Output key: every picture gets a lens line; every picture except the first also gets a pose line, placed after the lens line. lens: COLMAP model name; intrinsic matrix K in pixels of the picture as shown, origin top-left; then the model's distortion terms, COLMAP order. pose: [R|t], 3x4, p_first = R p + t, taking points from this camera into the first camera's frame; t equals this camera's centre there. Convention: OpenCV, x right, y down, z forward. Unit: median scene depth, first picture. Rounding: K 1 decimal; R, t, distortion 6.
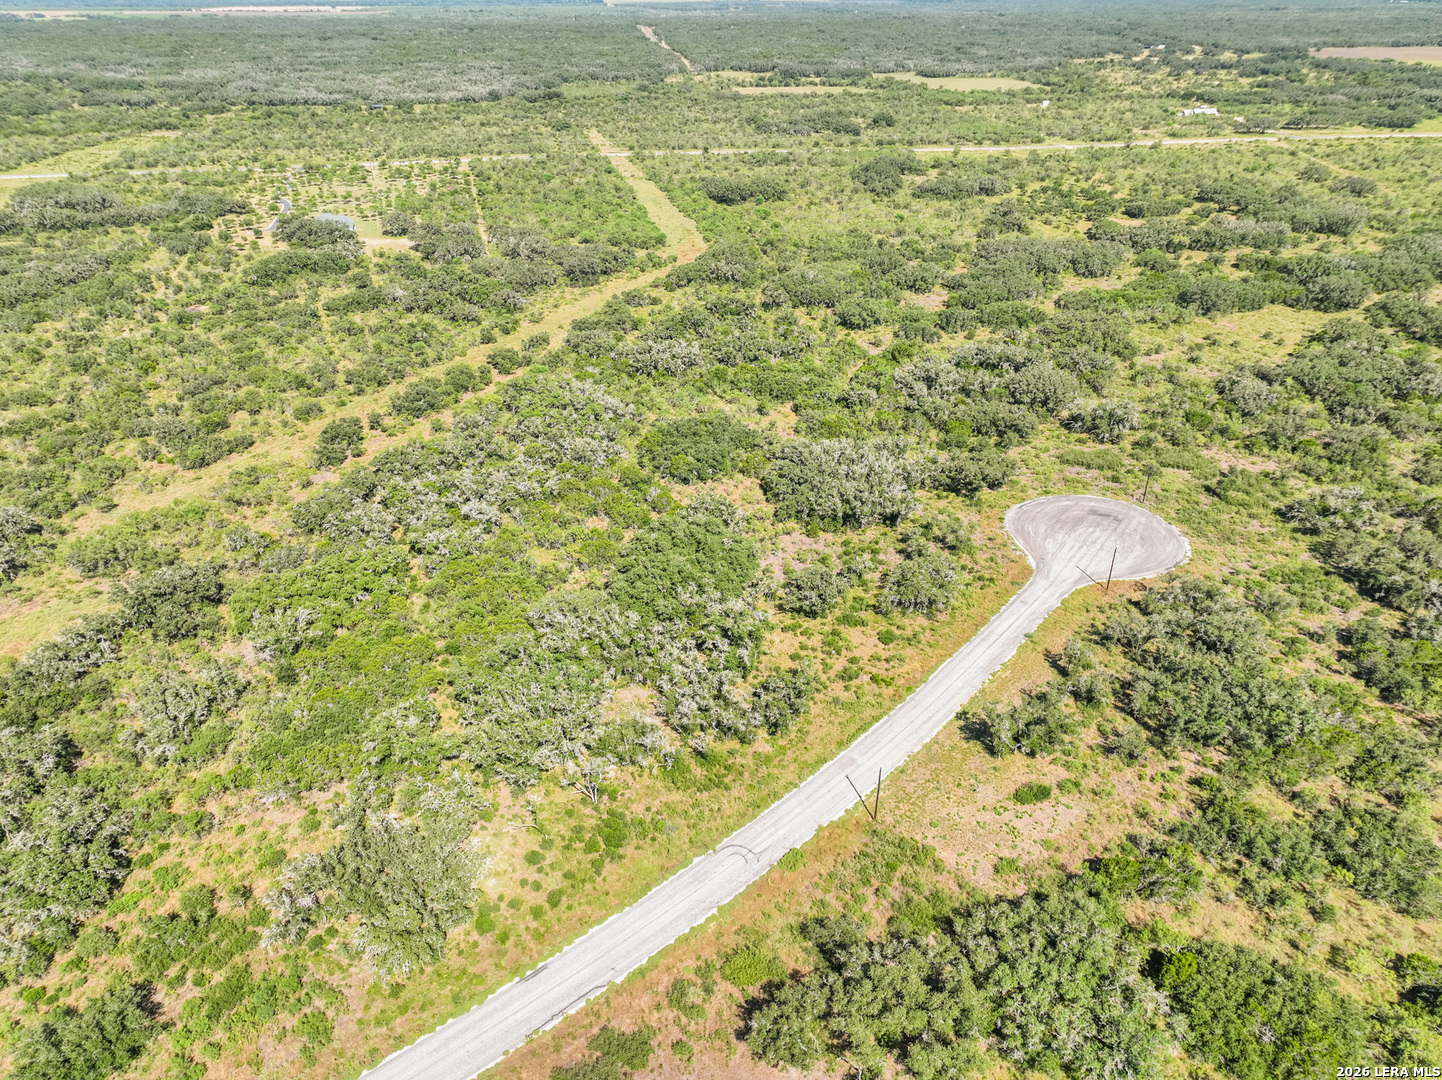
lens RADIAL K [[1017.4, 0, 719.1], [0, 1017.4, 535.6], [0, 0, 1]] dist [-0.004816, 0.022690]
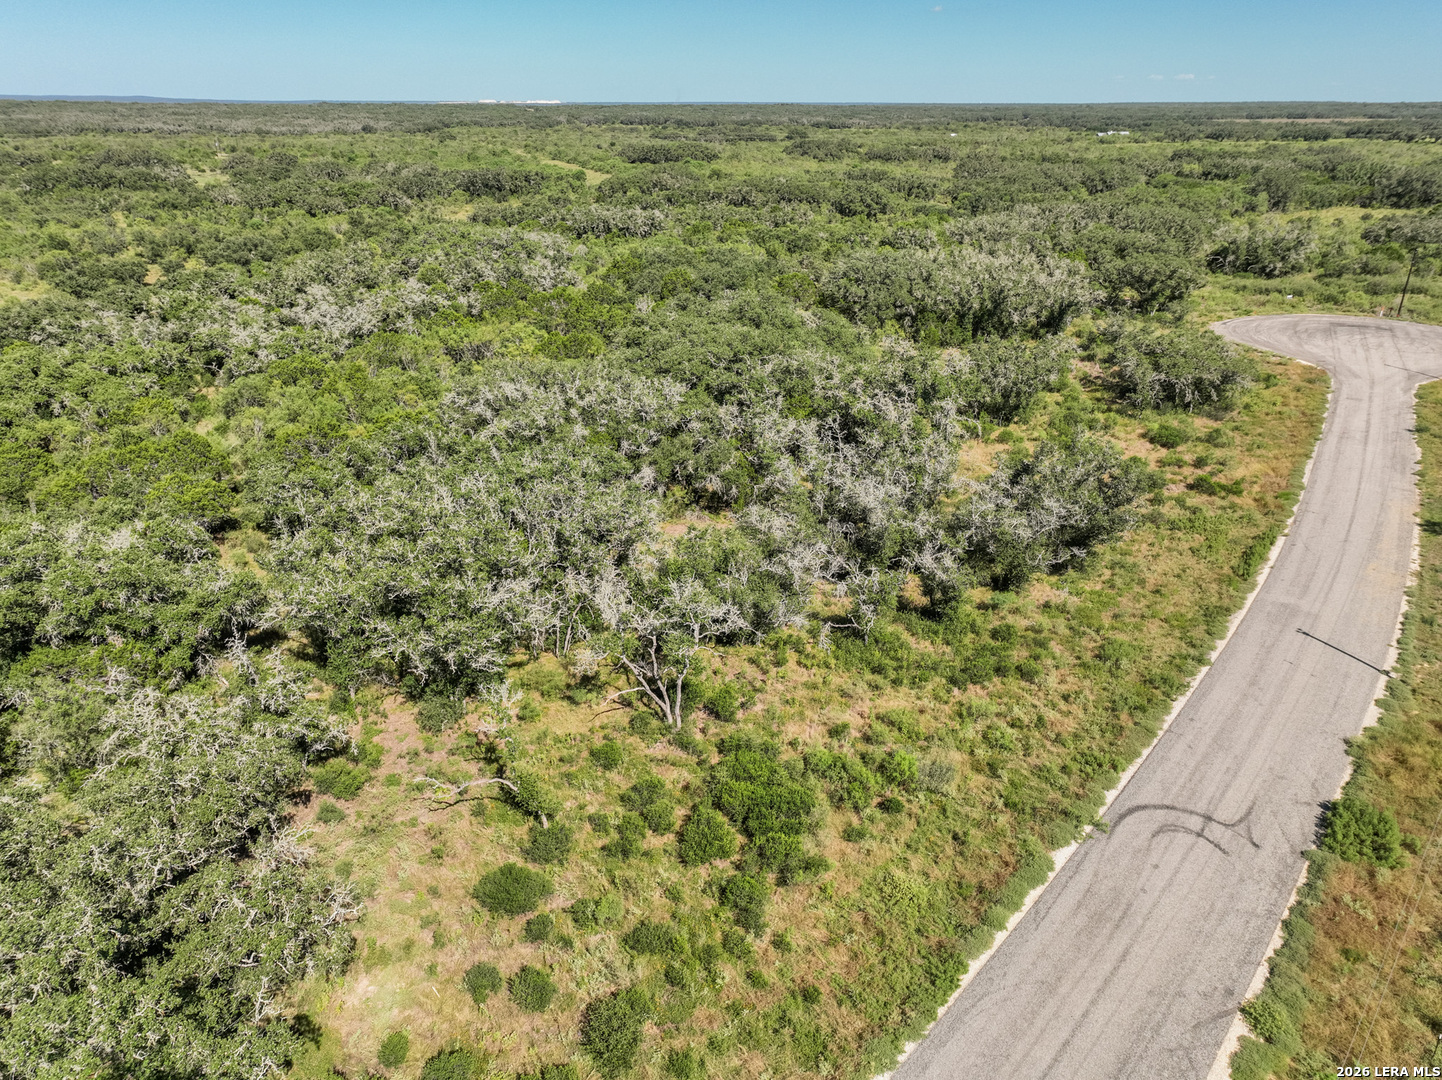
lens RADIAL K [[1017.4, 0, 721.5], [0, 1017.4, 541.2], [0, 0, 1]] dist [-0.004816, 0.022690]
pose [[0.993241, -0.038294, 0.109574, -0.150258], [0.047827, 0.995169, -0.085740, 0.245932], [-0.105761, 0.090401, 0.990274, 0.701236]]
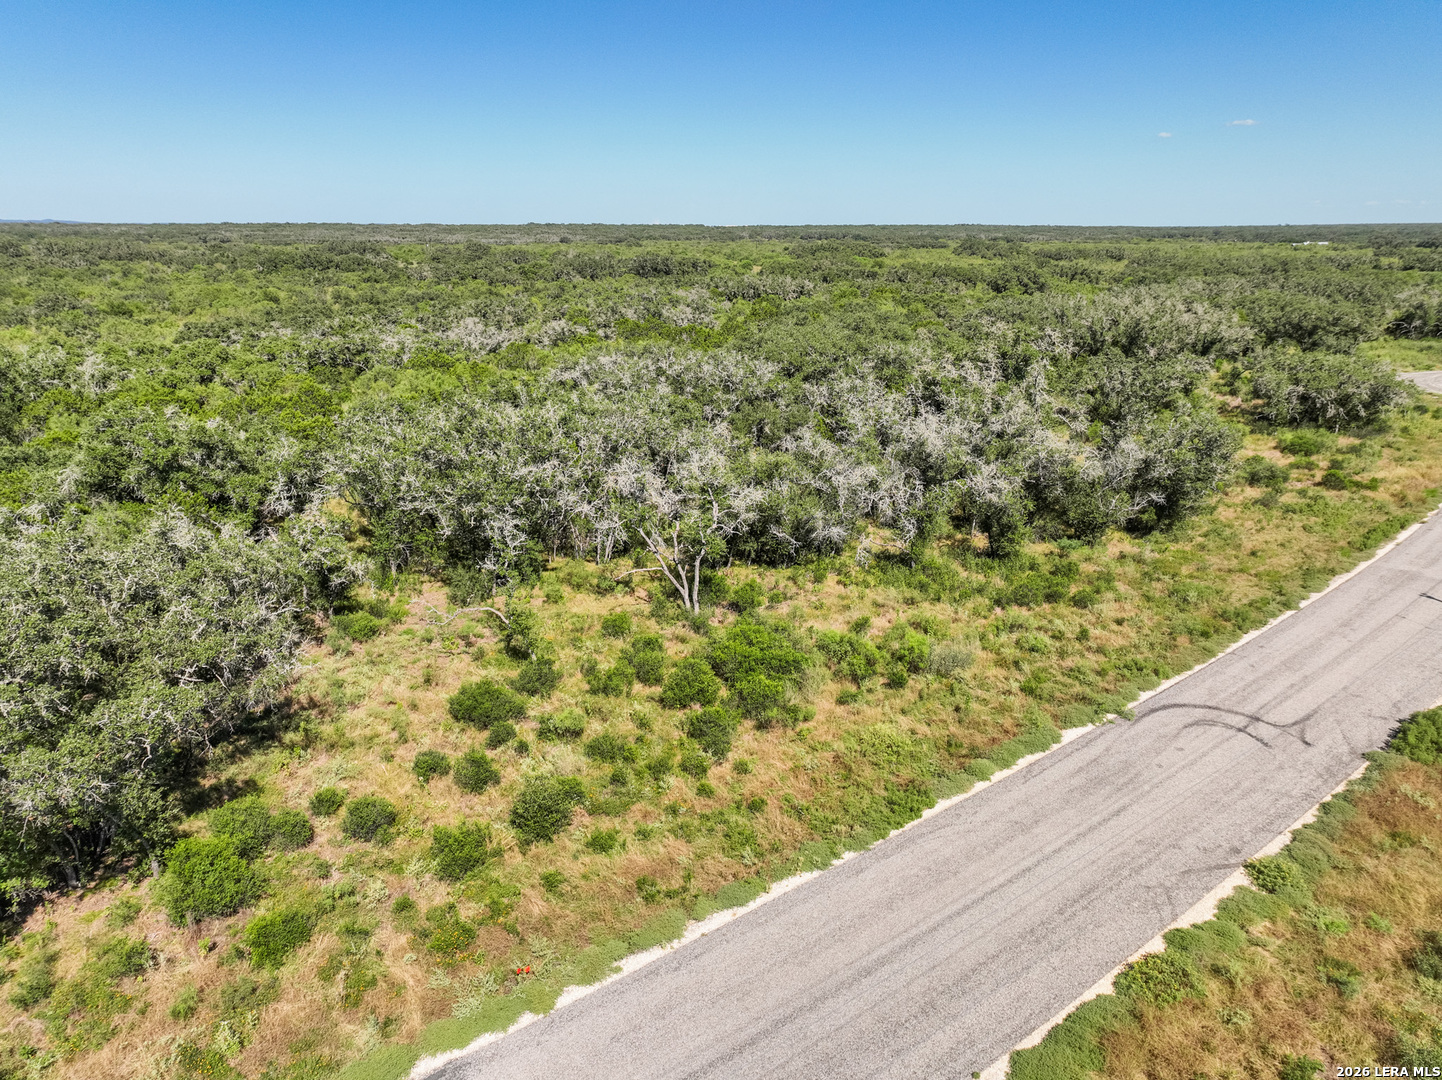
lens RADIAL K [[1017.4, 0, 719.4], [0, 1017.4, 540.2], [0, 0, 1]] dist [-0.004816, 0.022690]
pose [[0.998387, 0.023495, -0.051694, -0.102817], [-0.033132, 0.980384, -0.194291, 0.322928], [0.046115, 0.195690, 0.979581, 0.715134]]
